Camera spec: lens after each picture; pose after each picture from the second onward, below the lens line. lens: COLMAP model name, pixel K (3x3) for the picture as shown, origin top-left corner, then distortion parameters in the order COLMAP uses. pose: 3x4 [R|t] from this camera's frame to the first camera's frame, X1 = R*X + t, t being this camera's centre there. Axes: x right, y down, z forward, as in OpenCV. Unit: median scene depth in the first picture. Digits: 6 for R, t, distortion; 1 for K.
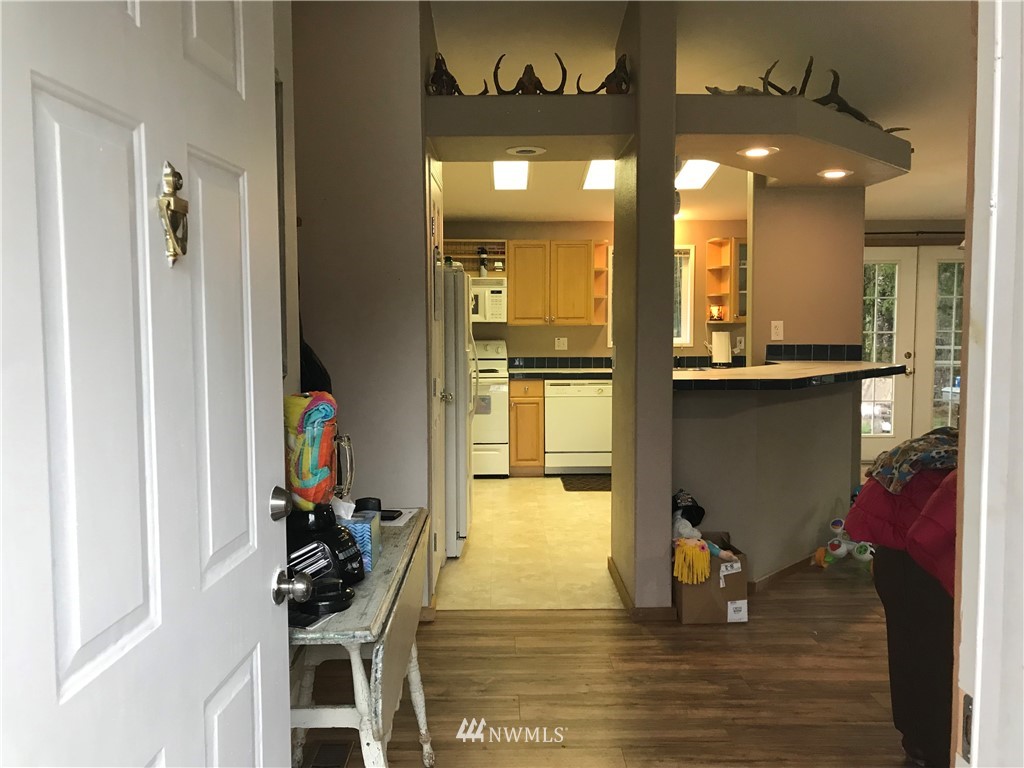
lens RADIAL K [[843.1, 0, 498.7], [0, 843.1, 383.1], [0, 0, 1]] dist [0.081085, -0.269913]
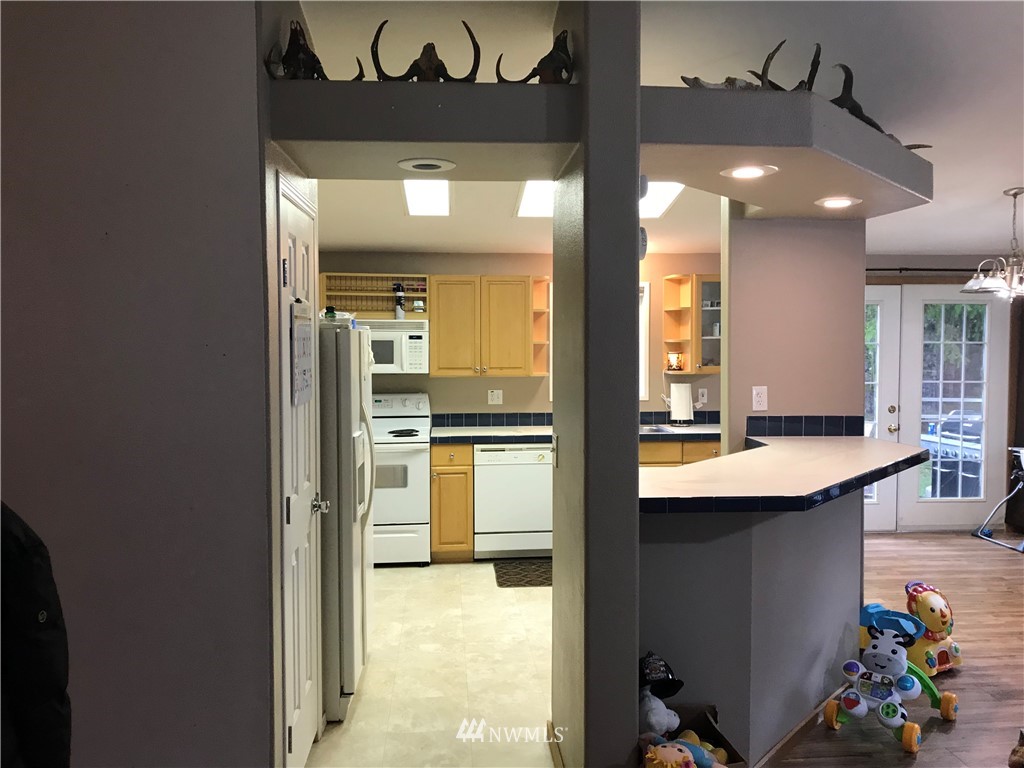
lens RADIAL K [[846.5, 0, 506.2], [0, 846.5, 379.6], [0, 0, 1]] dist [0.003705, -0.011789]
pose [[0.997380, -0.001945, 0.072321, 0.028960], [0.004050, 0.999572, -0.028965, -0.046953], [-0.072234, 0.029182, 0.996961, 0.186669]]
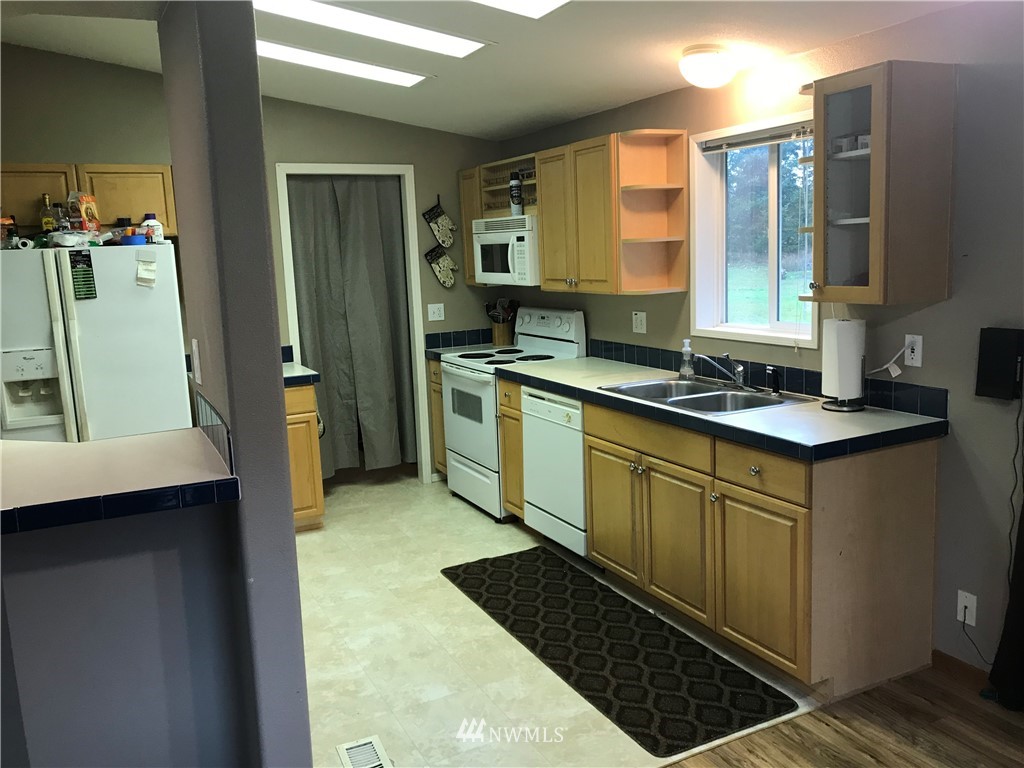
lens RADIAL K [[831.6, 0, 511.9], [0, 831.6, 408.6], [0, 0, 1]] dist [-0.000751, -0.002902]
pose [[0.447095, 0.156234, -0.880737, 0.641254], [-0.025032, 0.986428, 0.162275, -0.092774], [0.894136, -0.050506, 0.444938, 0.788596]]
